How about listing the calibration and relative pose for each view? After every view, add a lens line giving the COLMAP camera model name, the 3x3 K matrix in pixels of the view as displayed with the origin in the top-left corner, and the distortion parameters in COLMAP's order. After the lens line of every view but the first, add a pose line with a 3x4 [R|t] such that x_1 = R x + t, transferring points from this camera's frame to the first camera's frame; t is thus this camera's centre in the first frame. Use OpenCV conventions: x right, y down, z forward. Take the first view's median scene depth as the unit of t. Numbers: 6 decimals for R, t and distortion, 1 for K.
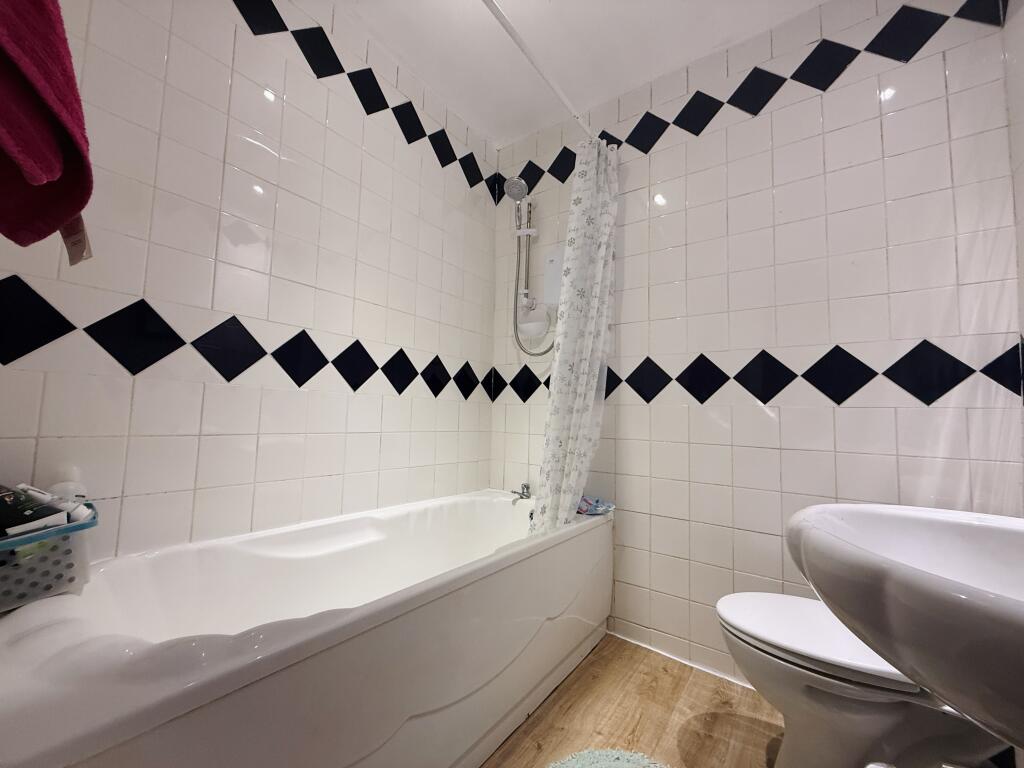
lens RADIAL K [[405.2, 0, 512.0], [0, 405.2, 384.0], [0, 0, 1]] dist [0.001081, -0.000025]
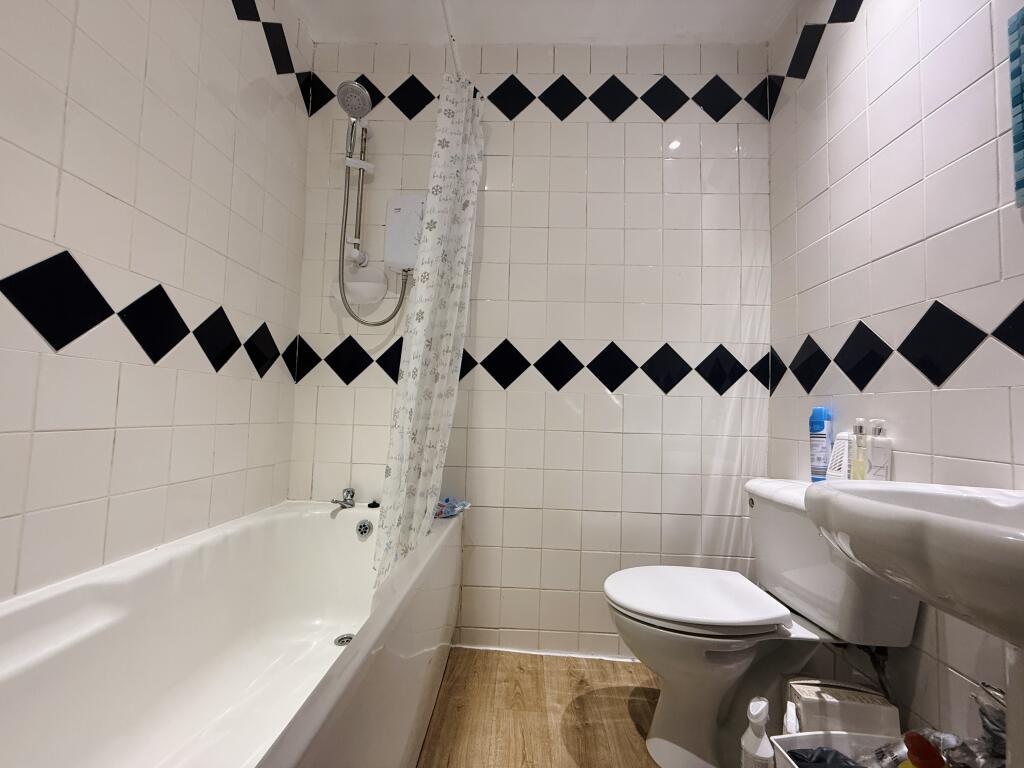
lens RADIAL K [[405.2, 0, 512.0], [0, 405.2, 384.0], [0, 0, 1]] dist [0.001081, -0.000025]
pose [[0.829948, 0.033398, 0.556840, -0.172770], [-0.049514, 0.998677, 0.013901, 0.022652], [-0.555639, -0.039109, 0.830503, 0.221273]]
